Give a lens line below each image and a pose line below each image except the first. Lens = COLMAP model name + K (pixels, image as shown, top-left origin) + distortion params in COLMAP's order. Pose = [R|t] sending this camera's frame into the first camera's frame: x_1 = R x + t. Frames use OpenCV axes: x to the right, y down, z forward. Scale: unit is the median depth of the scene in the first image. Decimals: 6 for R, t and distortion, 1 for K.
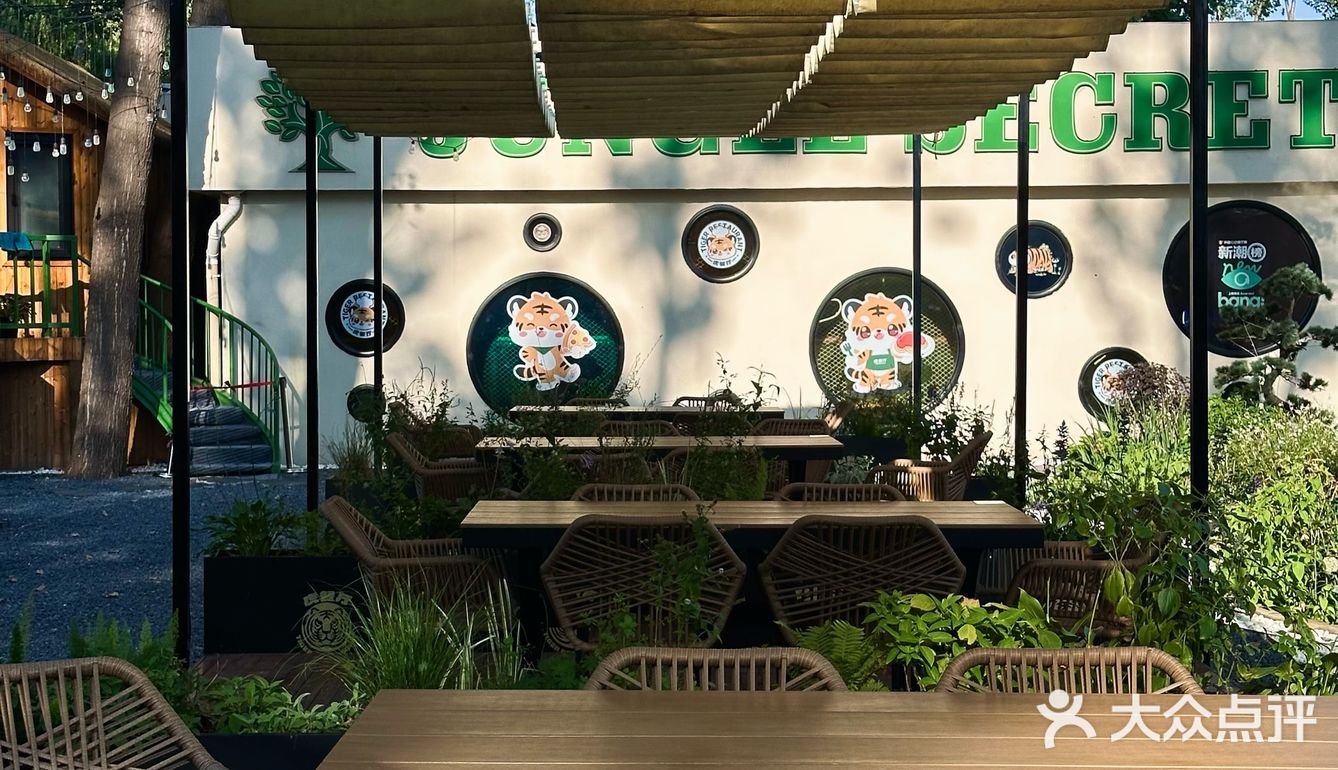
lens RADIAL K [[2454.4, 0, 669.0], [0, 2454.4, 385.0], [0, 0, 1]] dist [0.147351, -0.116610]
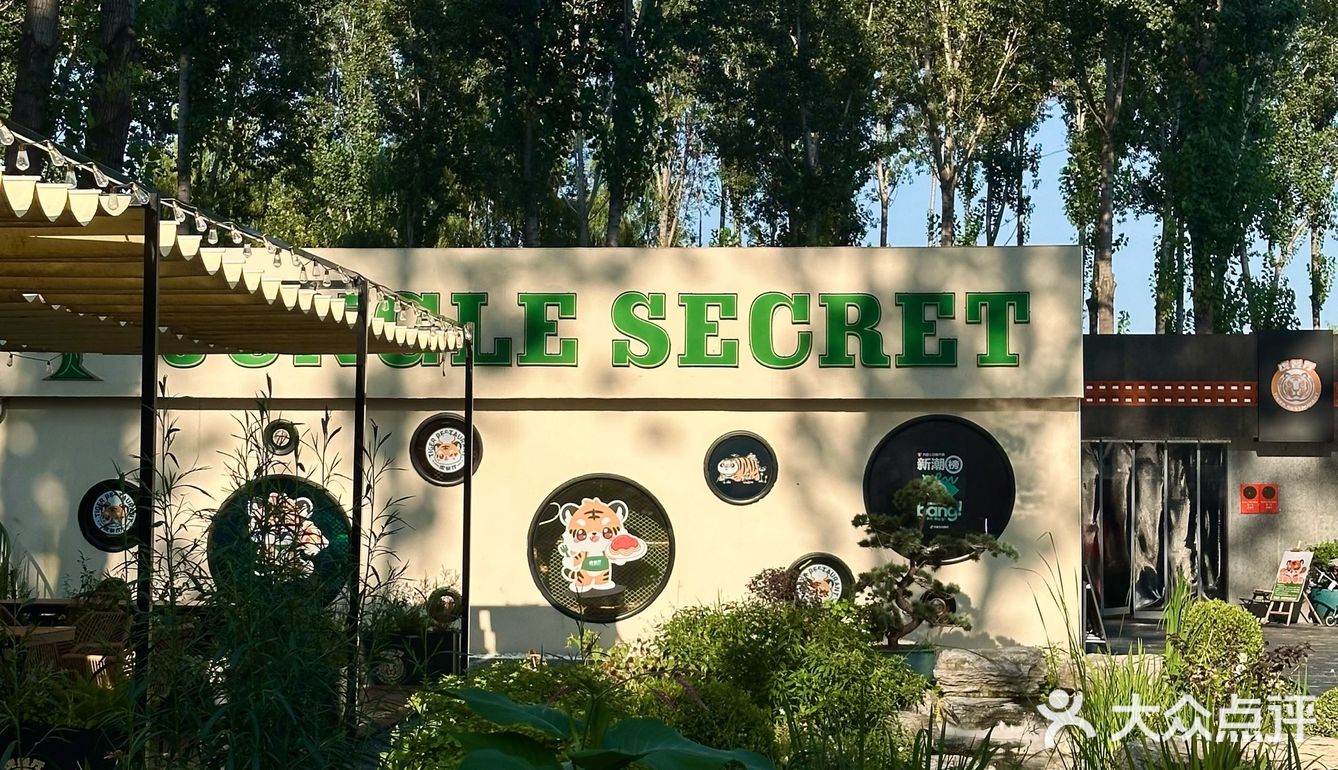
lens RADIAL K [[2454.4, 0, 669.0], [0, 2454.4, 385.0], [0, 0, 1]] dist [0.147351, -0.116610]
pose [[0.993781, 0.008170, -0.111056, 0.234933], [-0.017192, 0.996604, -0.080527, -0.001252], [0.110021, 0.081936, 0.990546, -0.047661]]
